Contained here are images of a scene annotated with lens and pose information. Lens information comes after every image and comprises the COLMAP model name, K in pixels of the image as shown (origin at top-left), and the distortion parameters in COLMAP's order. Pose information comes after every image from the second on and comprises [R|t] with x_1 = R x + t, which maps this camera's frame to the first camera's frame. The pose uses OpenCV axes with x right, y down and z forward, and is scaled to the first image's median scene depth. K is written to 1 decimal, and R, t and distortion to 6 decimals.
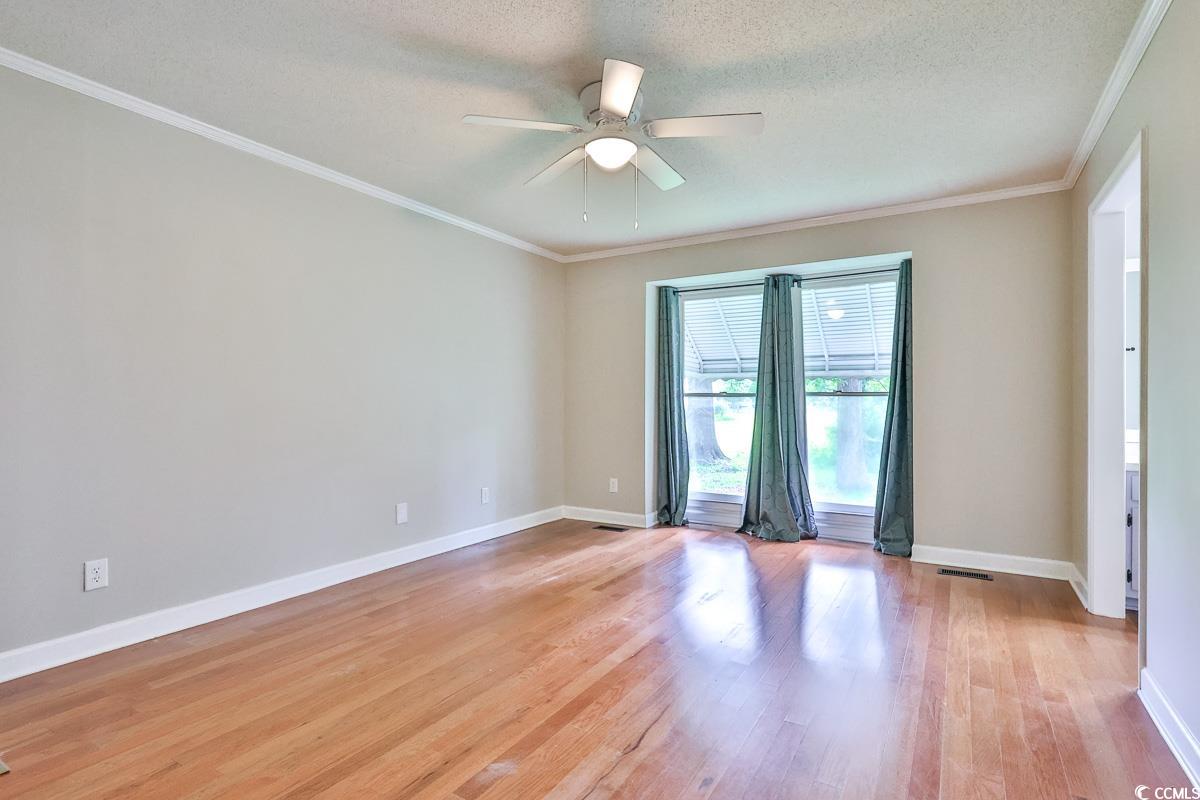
lens RADIAL K [[572.0, 0, 593.5], [0, 572.0, 399.0], [0, 0, 1]] dist [0.004437, 0.000120]
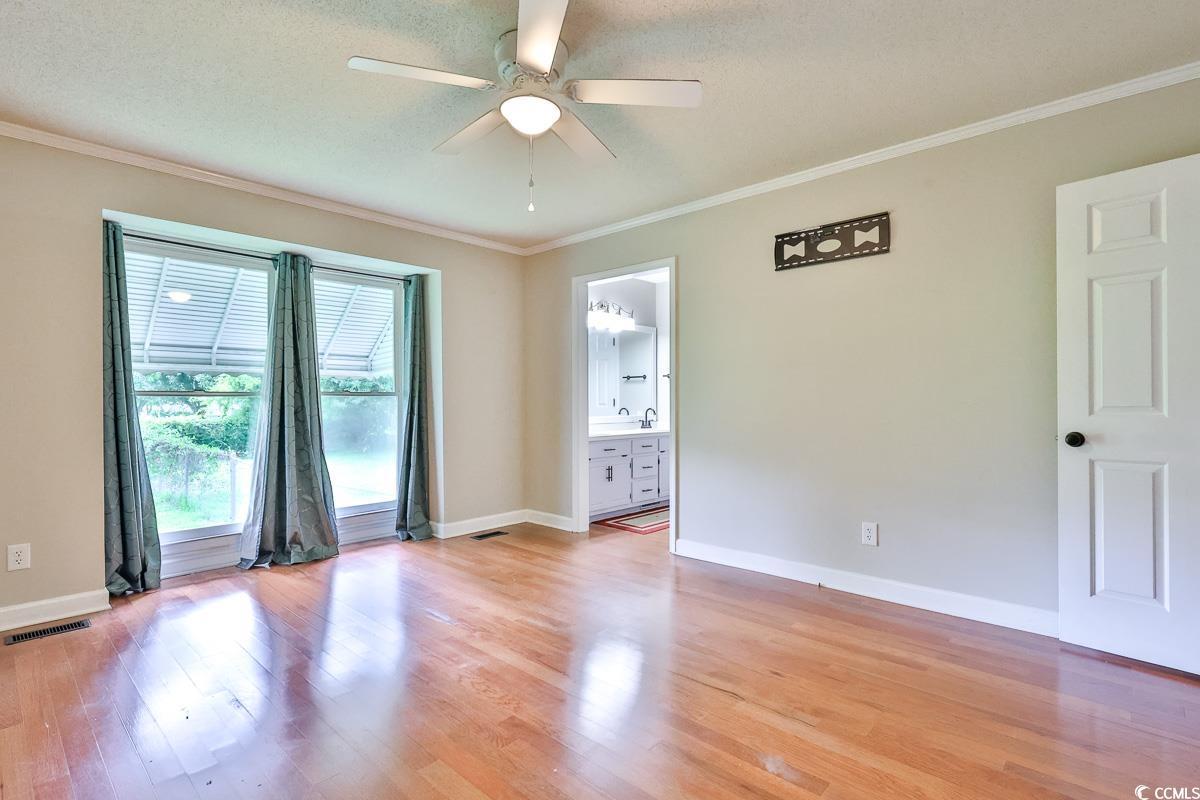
lens RADIAL K [[572.0, 0, 593.5], [0, 572.0, 399.0], [0, 0, 1]] dist [0.004437, 0.000120]
pose [[0.219556, -0.004424, 0.975590, -0.430875], [-0.000030, 0.999990, 0.004541, -0.004064], [-0.975600, -0.001027, 0.219553, 0.383886]]
